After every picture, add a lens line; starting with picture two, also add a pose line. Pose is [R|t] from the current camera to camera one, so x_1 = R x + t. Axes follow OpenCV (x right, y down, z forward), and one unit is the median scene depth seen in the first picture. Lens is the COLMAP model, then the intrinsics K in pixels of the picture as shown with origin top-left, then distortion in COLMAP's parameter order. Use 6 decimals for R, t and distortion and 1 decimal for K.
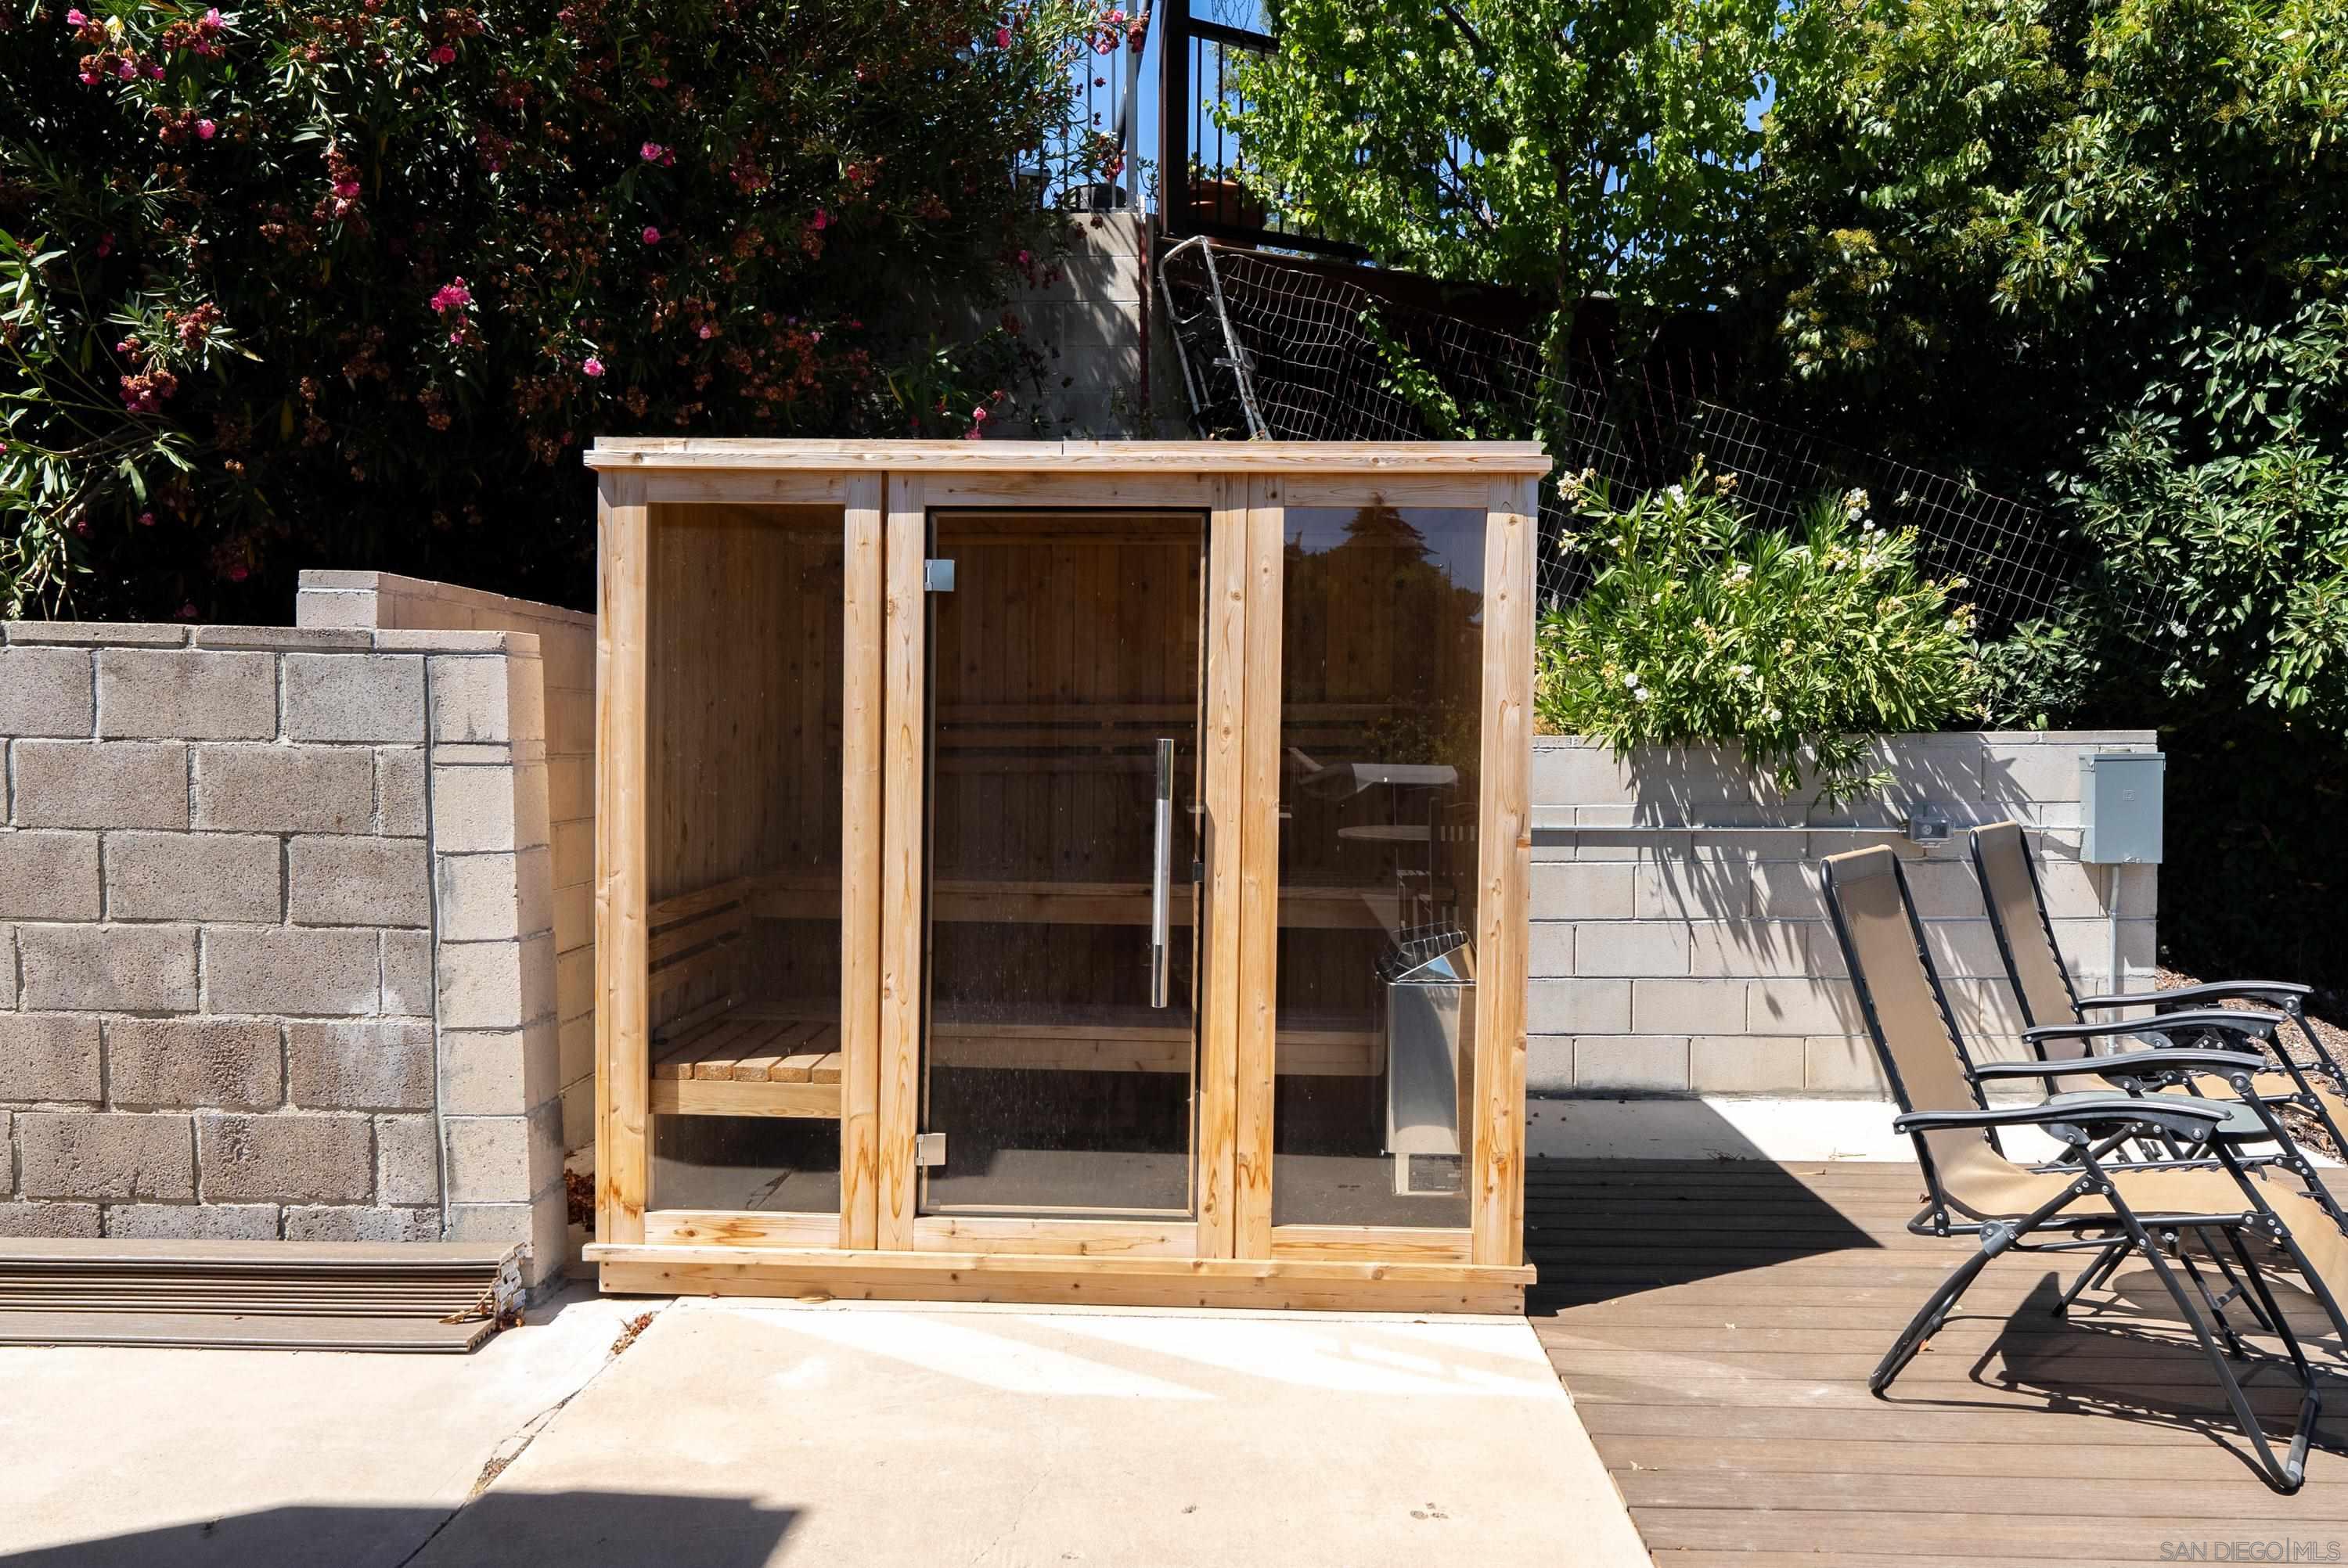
lens RADIAL K [[1686.1, 0, 1171.0], [0, 1686.1, 783.0], [0, 0, 1]] dist [0.000667, 0.000882]
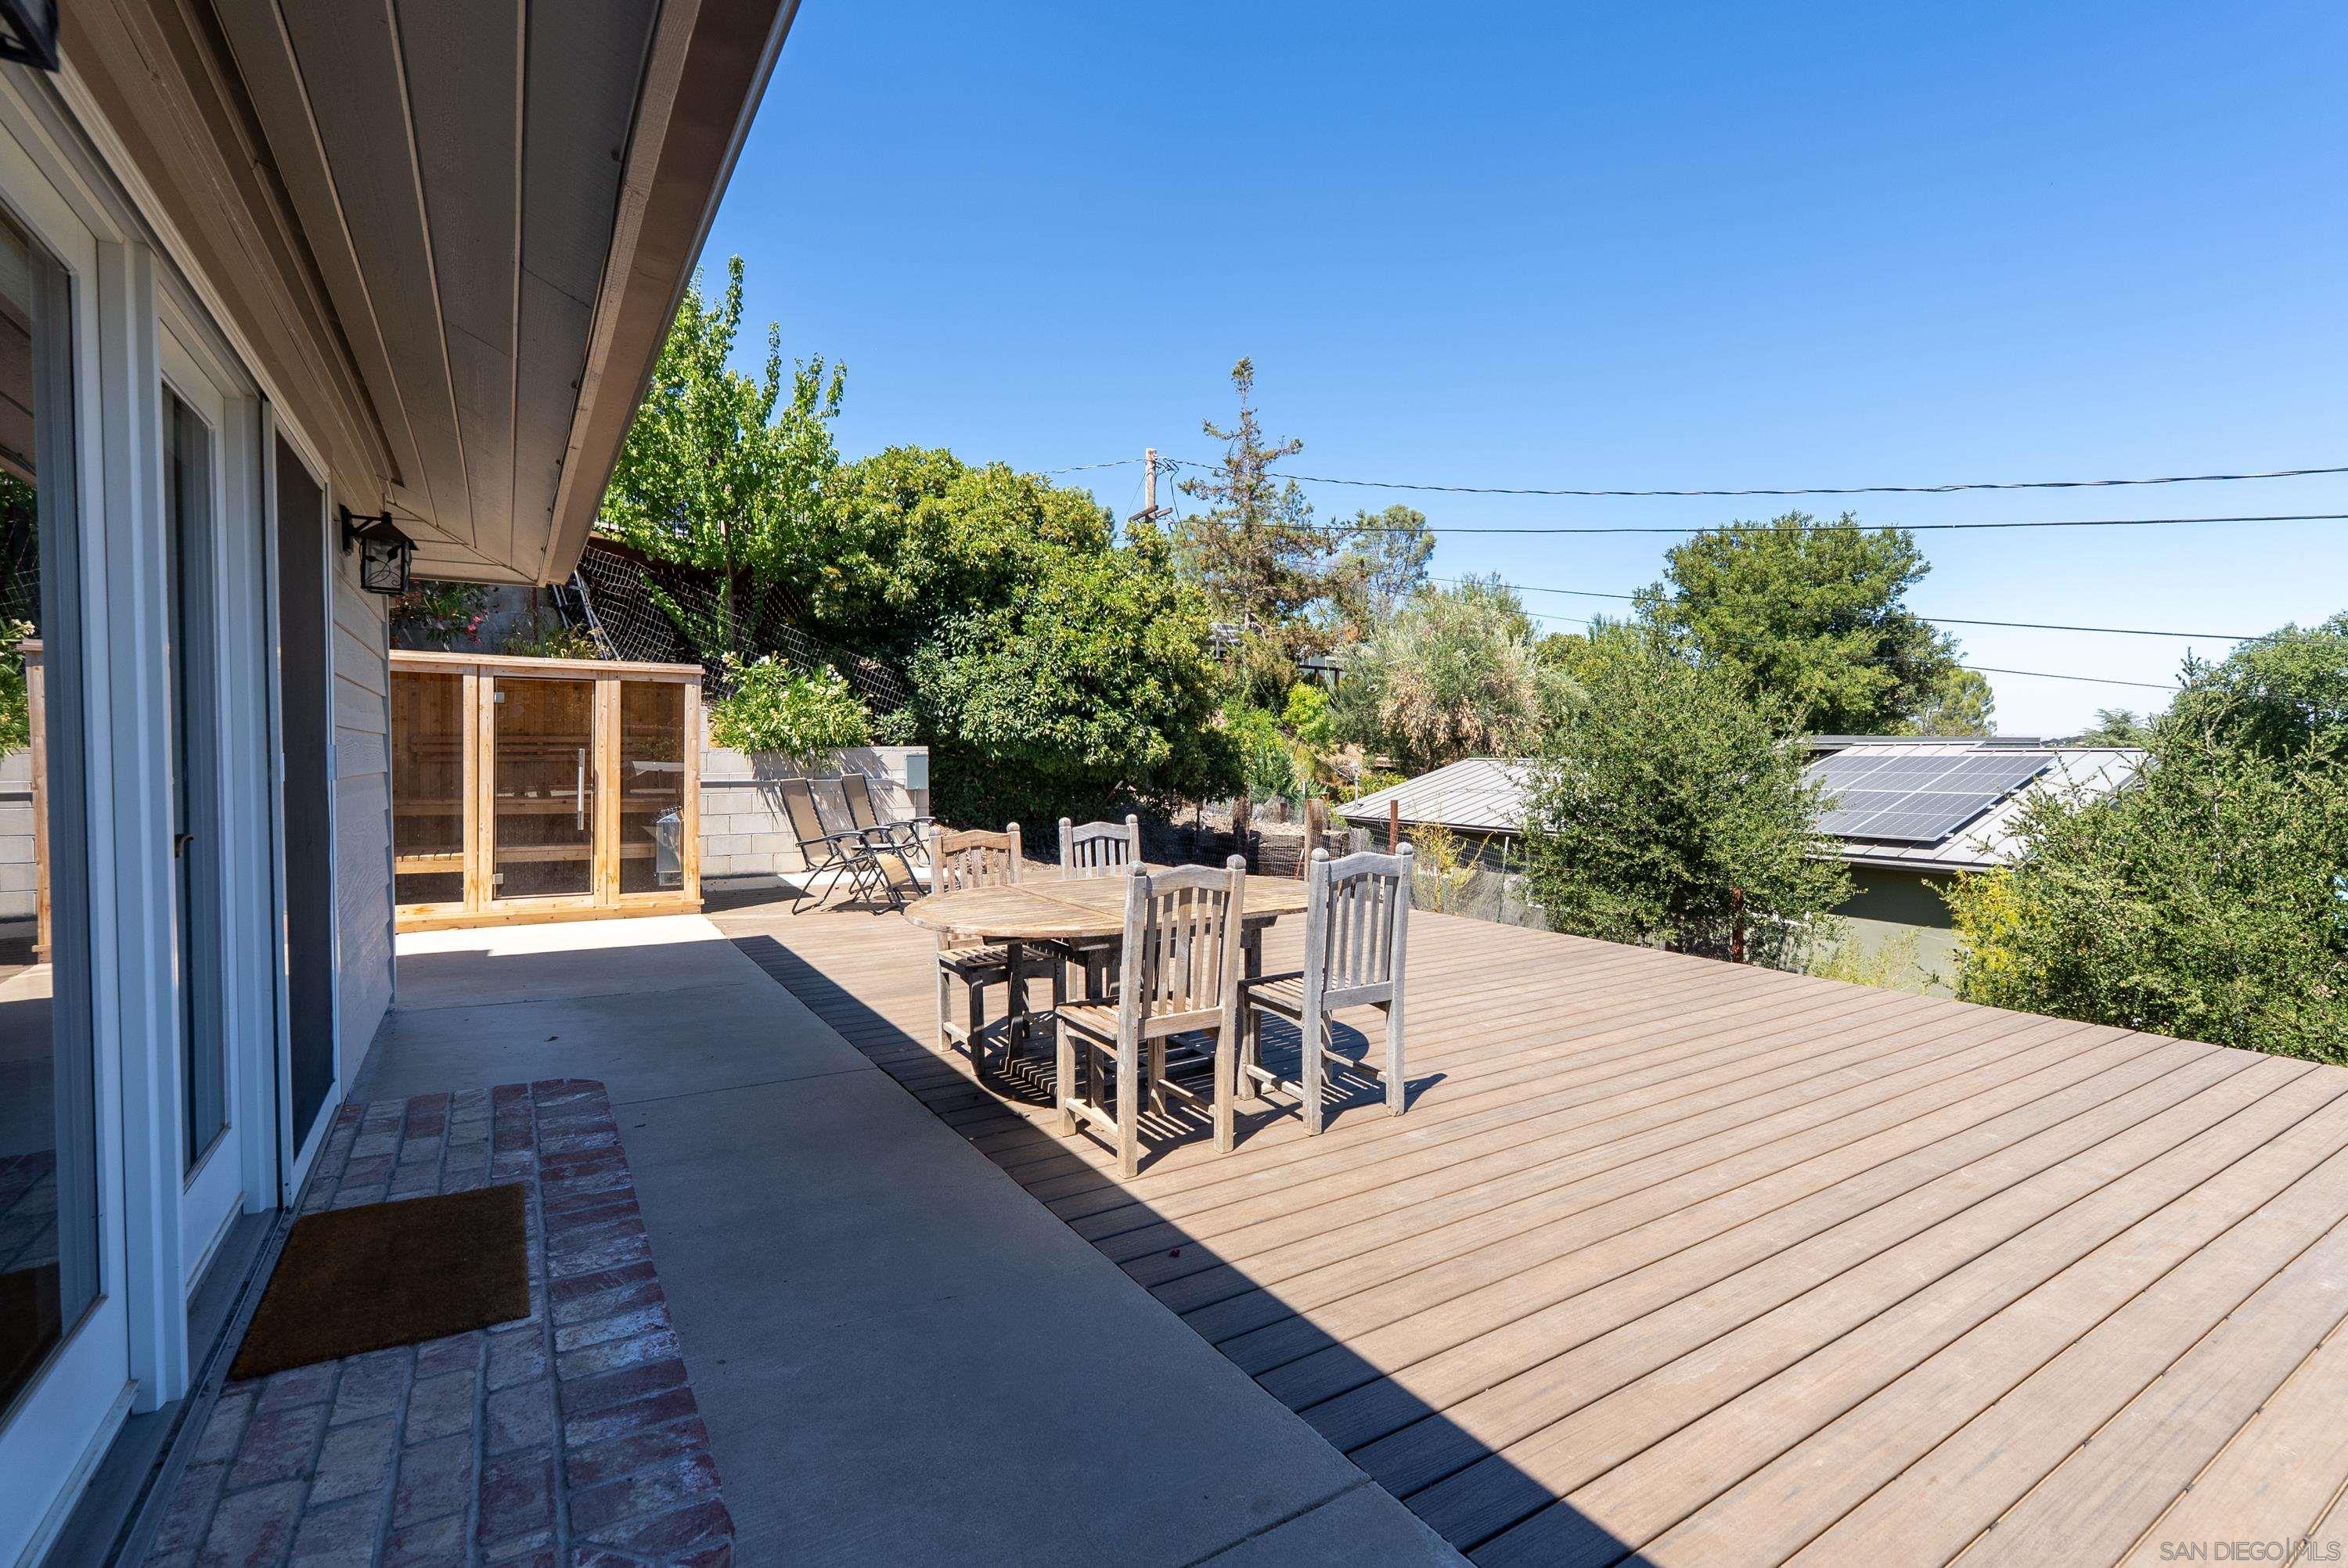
lens RADIAL K [[1074.8, 0, 1173.3], [0, 1074.8, 780.6], [0, 0, 1]] dist [-0.005432, 0.002791]
pose [[0.838360, -0.015636, 0.544893, -0.149090], [0.014602, 0.999874, 0.006226, 0.032780], [-0.544921, 0.002737, 0.838483, -1.167346]]
